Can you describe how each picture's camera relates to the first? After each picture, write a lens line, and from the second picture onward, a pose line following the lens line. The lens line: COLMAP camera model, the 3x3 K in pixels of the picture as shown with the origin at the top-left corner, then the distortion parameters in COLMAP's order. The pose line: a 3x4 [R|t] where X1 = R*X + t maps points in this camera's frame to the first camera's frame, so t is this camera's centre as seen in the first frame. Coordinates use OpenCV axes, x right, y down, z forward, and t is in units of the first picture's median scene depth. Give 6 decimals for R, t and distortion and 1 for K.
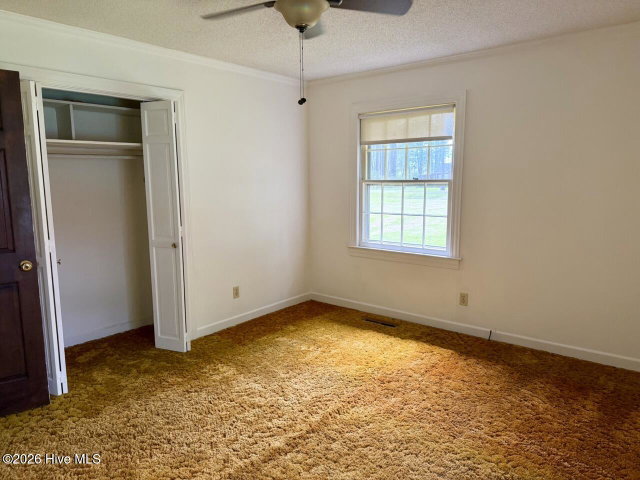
lens RADIAL K [[452.1, 0, 319.9], [0, 452.1, 239.8], [0, 0, 1]] dist [0.058253, -0.068347]
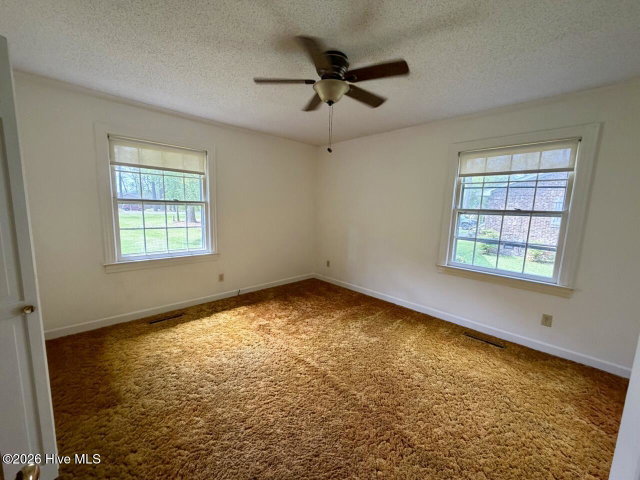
lens RADIAL K [[255.4, 0, 324.6], [0, 255.4, 243.1], [0, 0, 1]] dist [-0.003313, 0.000058]
pose [[0.072169, -0.127988, 0.989146, -0.499769], [0.102506, 0.987433, 0.120287, -0.056624], [-0.992111, 0.092712, 0.084382, 0.522184]]
